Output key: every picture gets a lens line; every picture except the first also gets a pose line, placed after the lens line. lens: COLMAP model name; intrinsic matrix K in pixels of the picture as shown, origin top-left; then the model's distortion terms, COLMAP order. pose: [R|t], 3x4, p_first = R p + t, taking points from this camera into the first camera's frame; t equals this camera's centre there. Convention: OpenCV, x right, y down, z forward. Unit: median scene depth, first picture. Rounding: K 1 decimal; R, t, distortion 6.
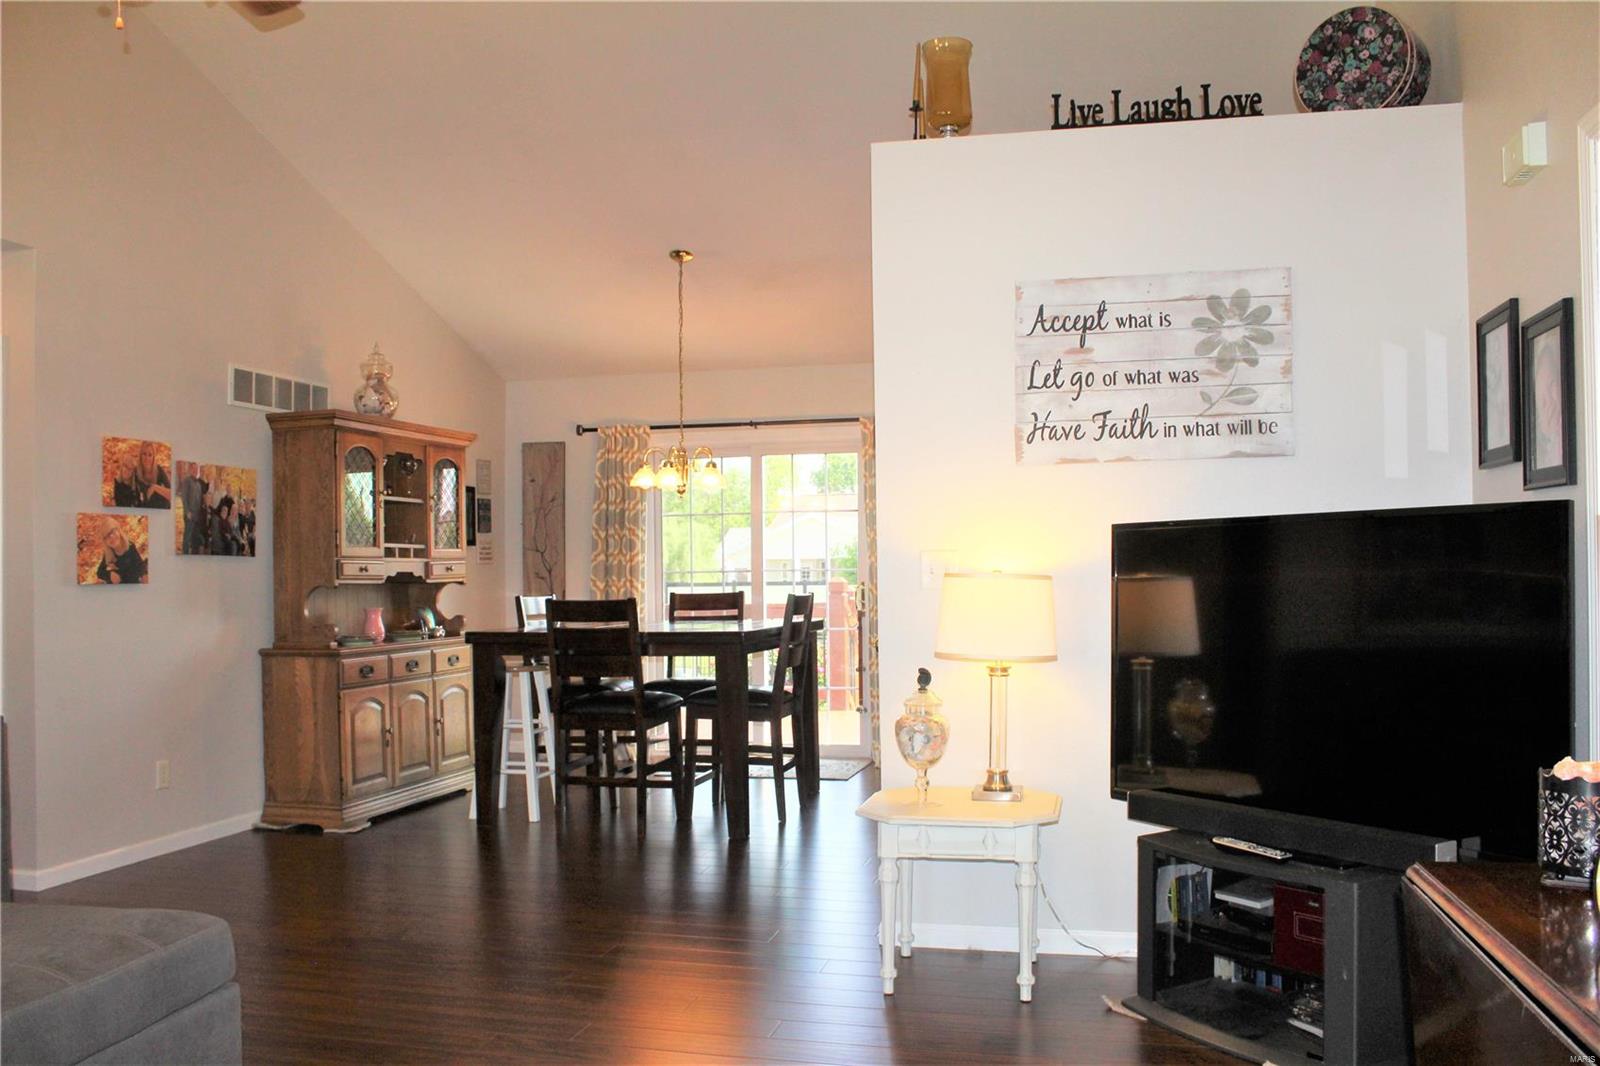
lens RADIAL K [[1335.5, 0, 798.0], [0, 1335.5, 550.0], [0, 0, 1]] dist [-0.168347, 0.152670]
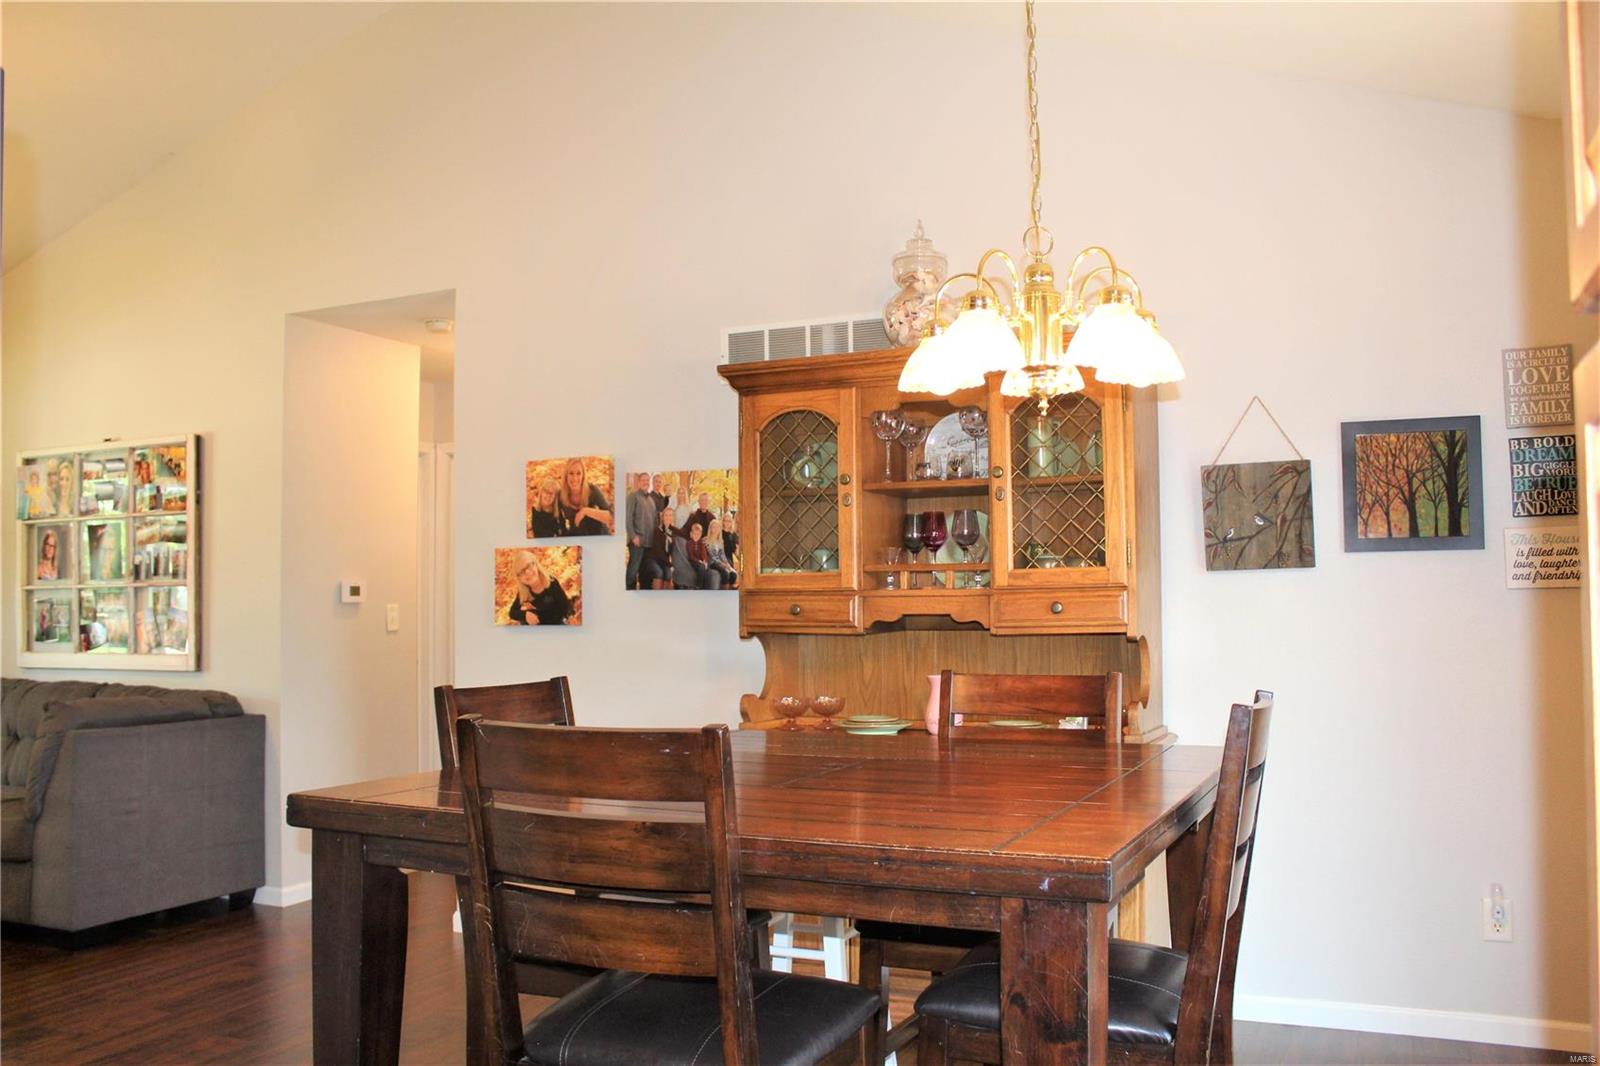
lens RADIAL K [[1335.5, 0, 798.0], [0, 1335.5, 550.0], [0, 0, 1]] dist [-0.168347, 0.152670]
pose [[-0.171150, -0.023126, -0.984974, 0.326386], [0.027349, 0.999228, -0.028213, 0.004853], [0.984865, -0.031767, -0.170385, 1.274859]]
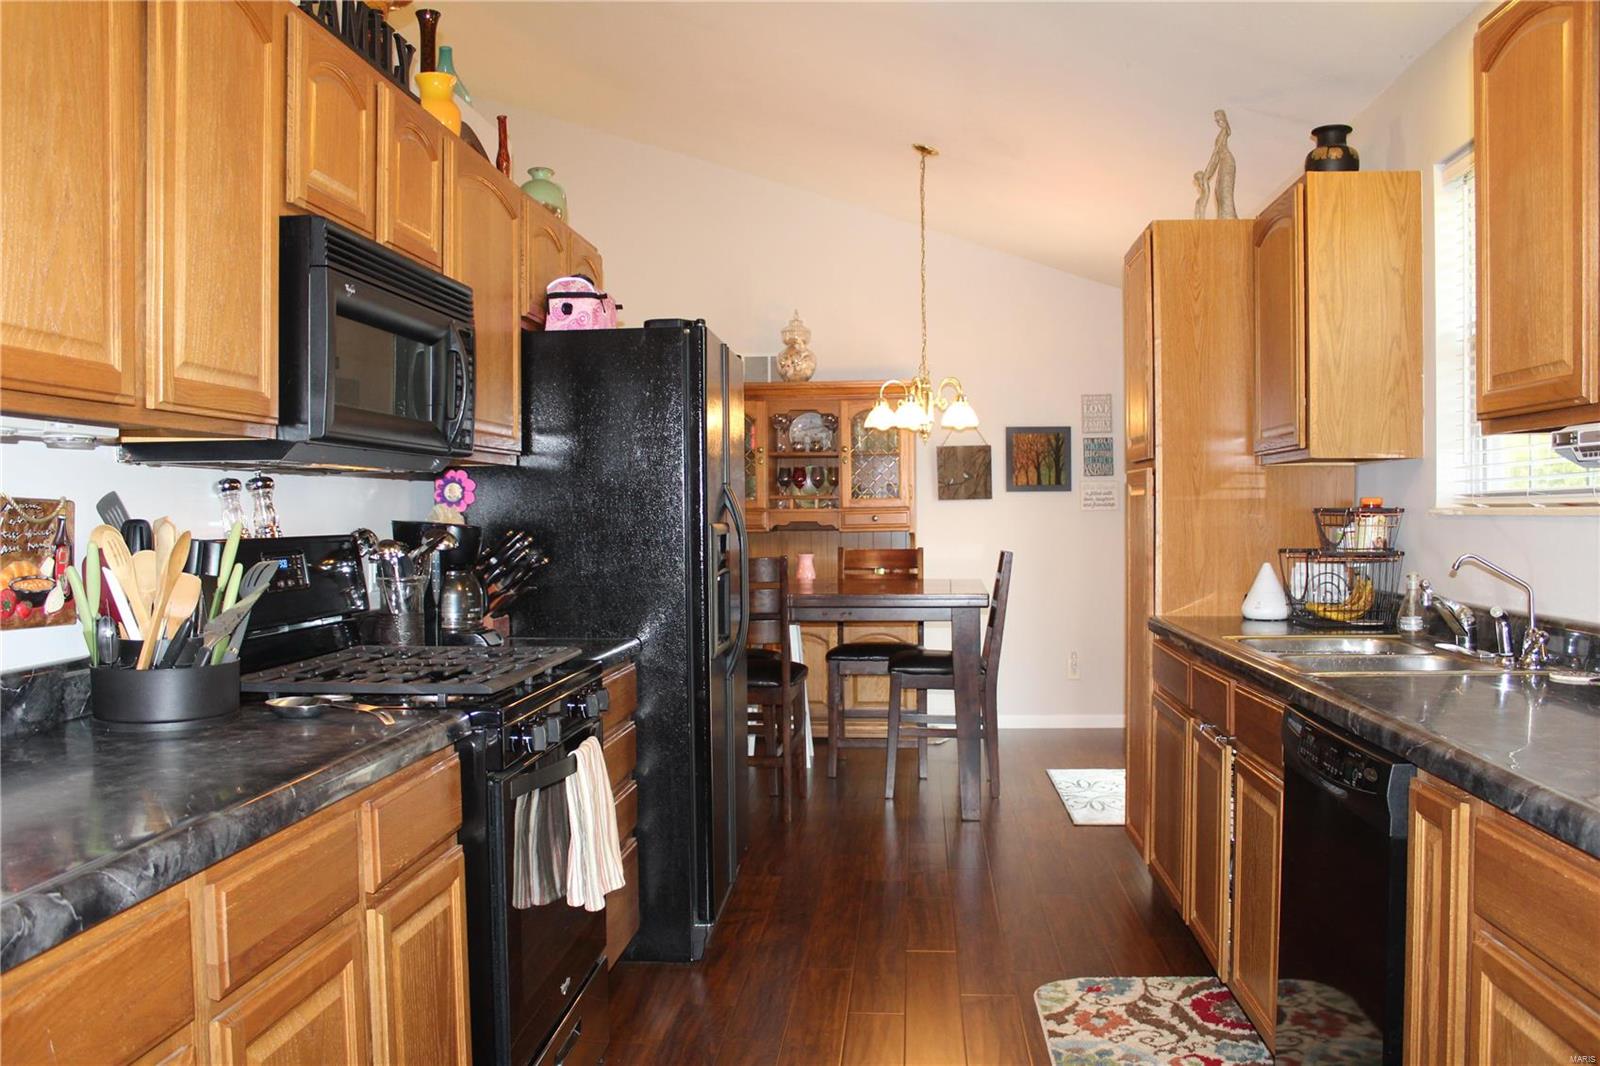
lens RADIAL K [[1332.4, 0, 795.7], [0, 1332.4, 553.5], [0, 0, 1]] dist [-0.168200, 0.151562]
pose [[0.157144, 0.041709, -0.986695, 0.944077], [0.021282, 0.998733, 0.045608, -0.008798], [0.987346, -0.028165, 0.156057, 1.005280]]
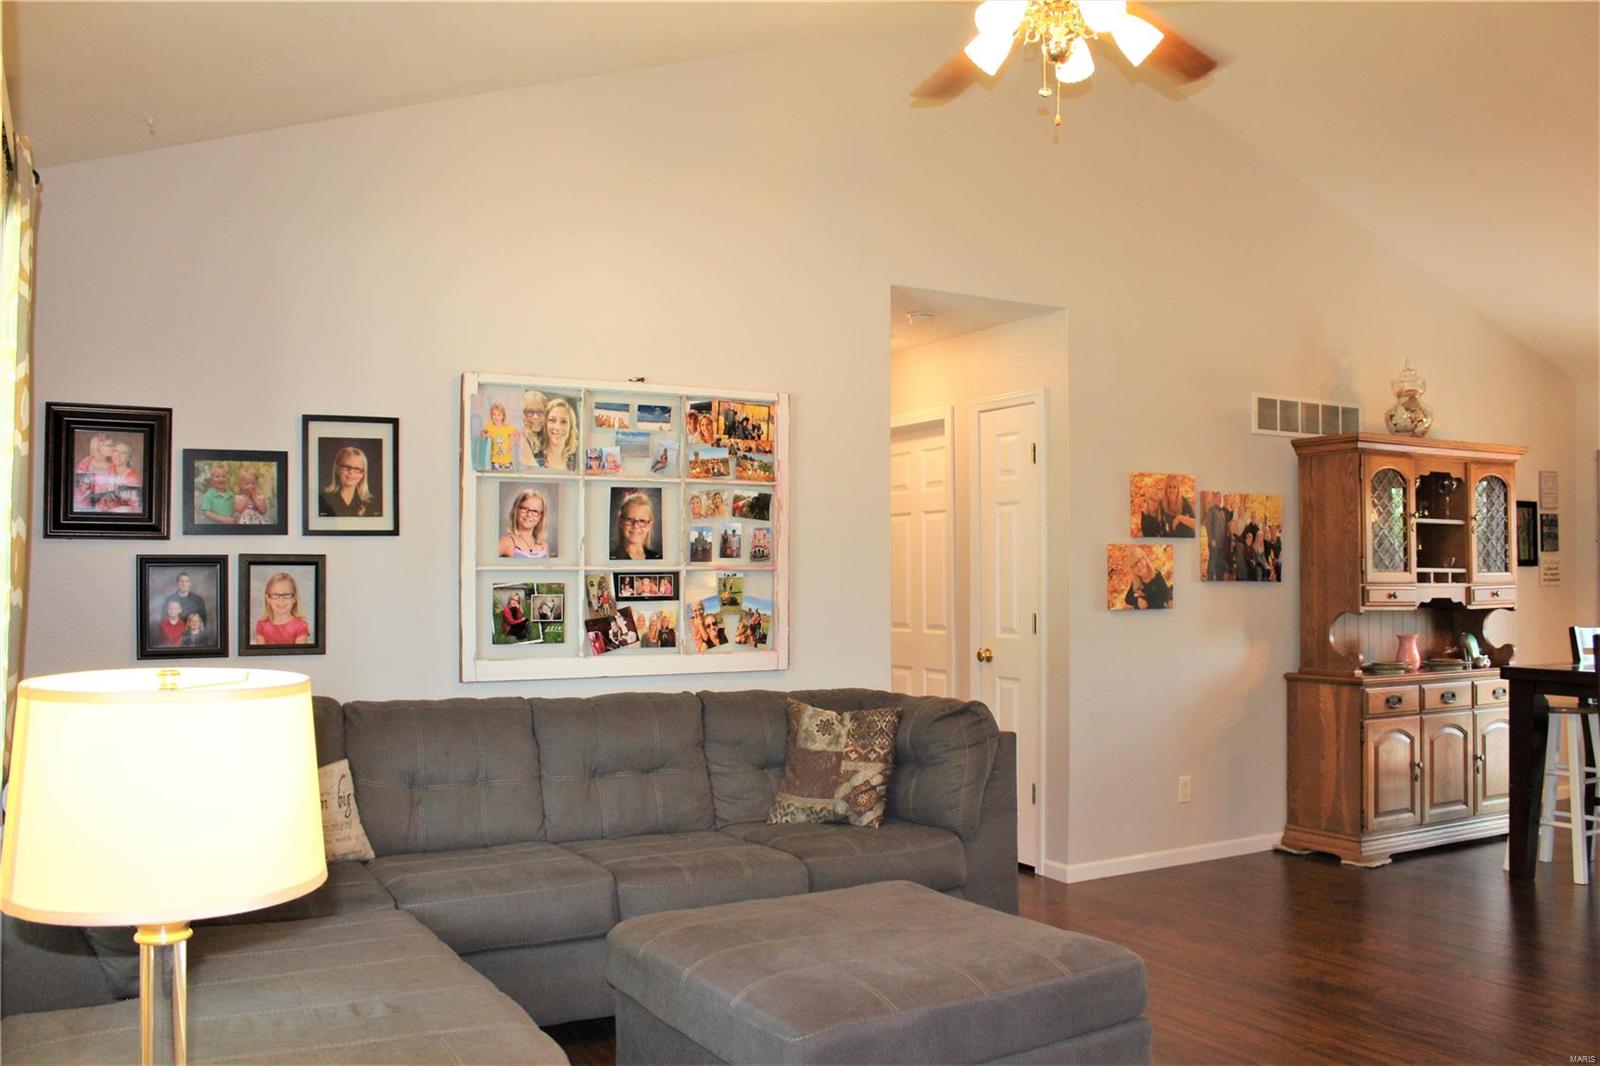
lens RADIAL K [[1332.4, 0, 795.7], [0, 1332.4, 553.5], [0, 0, 1]] dist [-0.168200, 0.151562]
pose [[0.689723, -0.000546, -0.724073, 0.063240], [0.002140, 0.999997, 0.001285, -0.021243], [0.724071, -0.002436, 0.689722, 0.031781]]
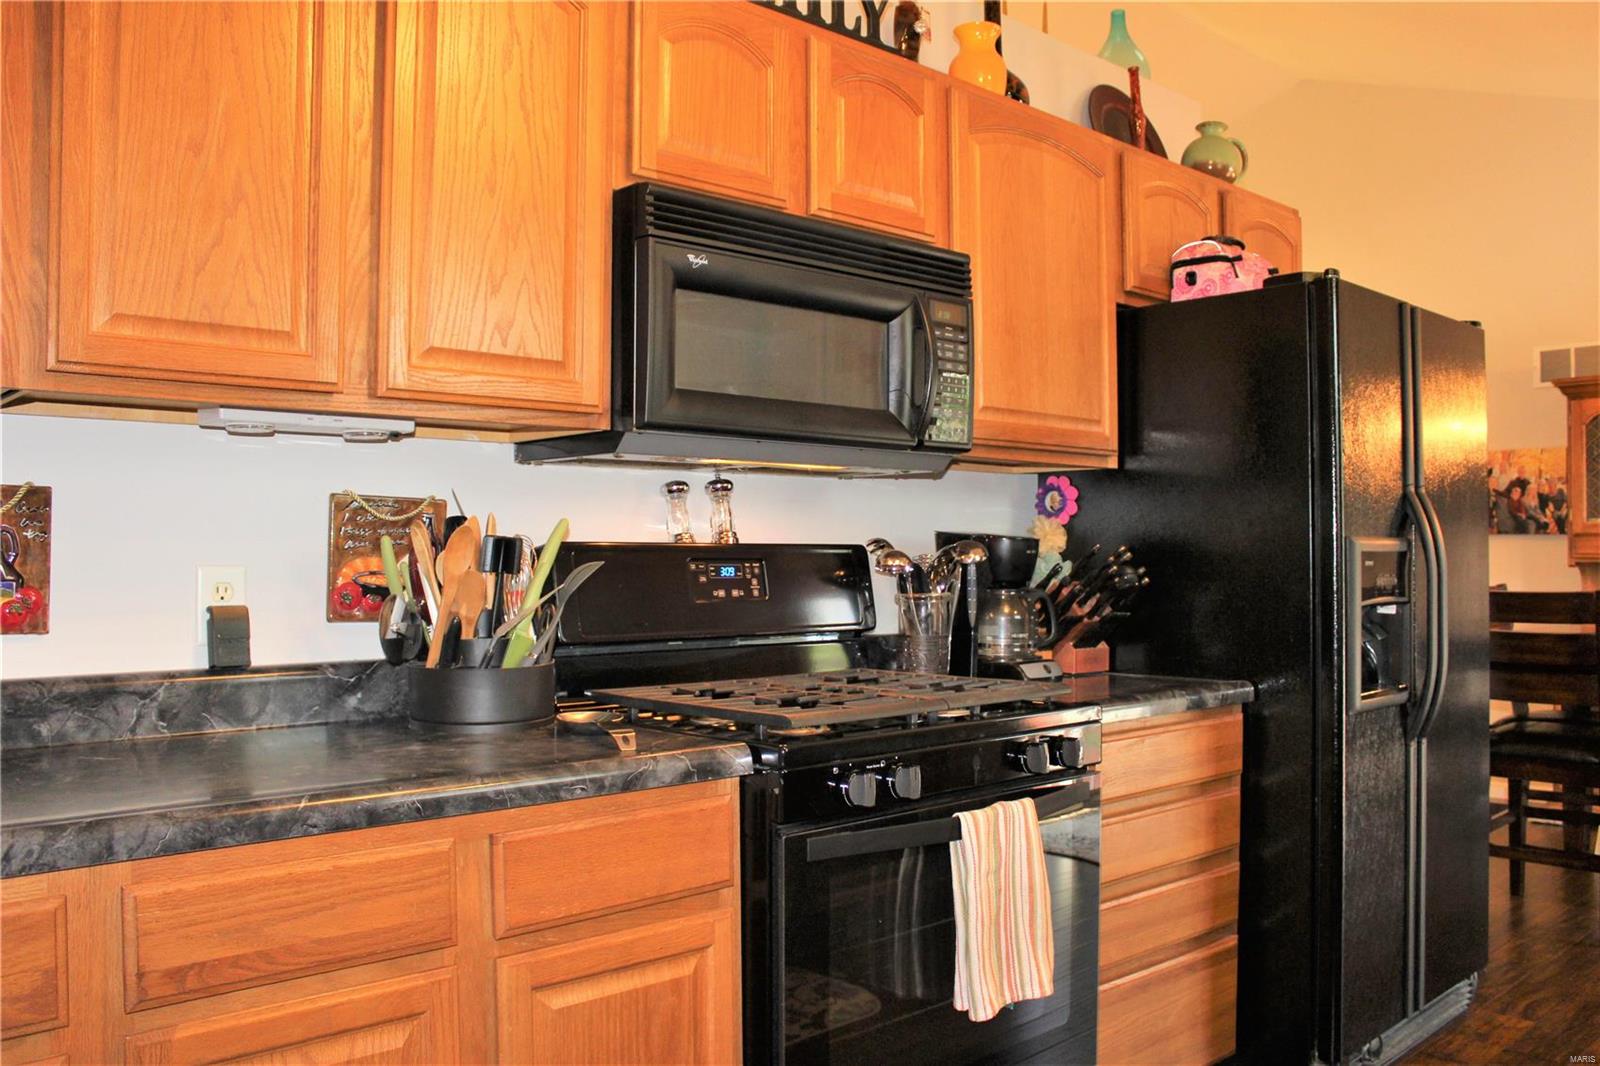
lens RADIAL K [[1332.4, 0, 795.7], [0, 1332.4, 553.5], [0, 0, 1]] dist [-0.168200, 0.151562]
pose [[-0.547365, 0.012334, -0.836803, 0.809211], [0.023287, 0.999729, -0.000497, 0.007228], [0.836570, -0.019759, -0.547504, 1.158988]]
